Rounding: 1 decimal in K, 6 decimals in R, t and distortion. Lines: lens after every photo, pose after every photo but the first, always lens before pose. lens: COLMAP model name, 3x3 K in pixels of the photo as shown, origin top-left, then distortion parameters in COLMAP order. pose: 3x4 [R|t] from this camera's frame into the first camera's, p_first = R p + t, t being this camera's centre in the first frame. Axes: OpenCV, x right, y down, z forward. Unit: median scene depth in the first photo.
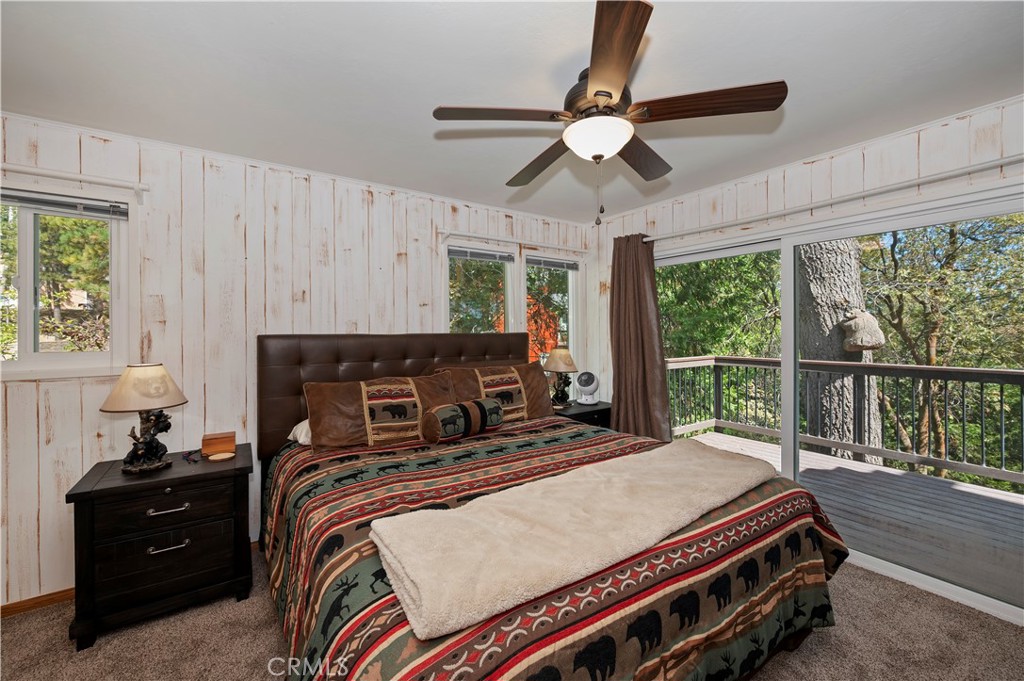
lens RADIAL K [[413.8, 0, 532.4], [0, 413.8, 328.5], [0, 0, 1]] dist [-0.005853, 0.000677]
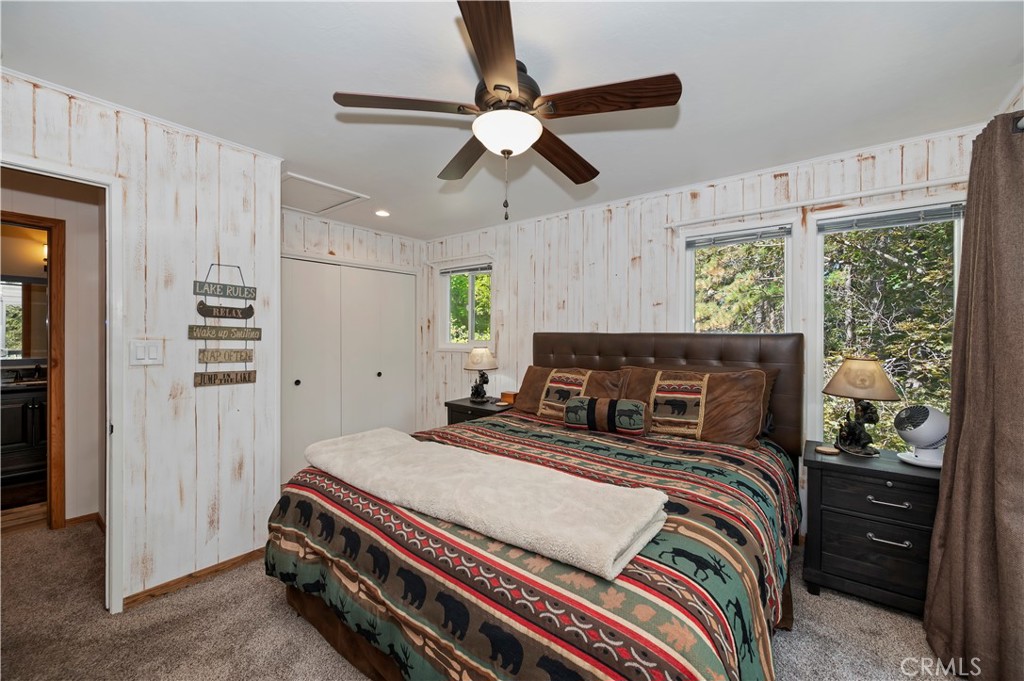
lens RADIAL K [[413.8, 0, 520.2], [0, 413.8, 342.5], [0, 0, 1]] dist [-0.005853, 0.000677]
pose [[0.283630, 0.028394, -0.958513, 0.720223], [0.002964, 0.999531, 0.030486, 0.004763], [0.958929, -0.011488, 0.283413, 0.469720]]
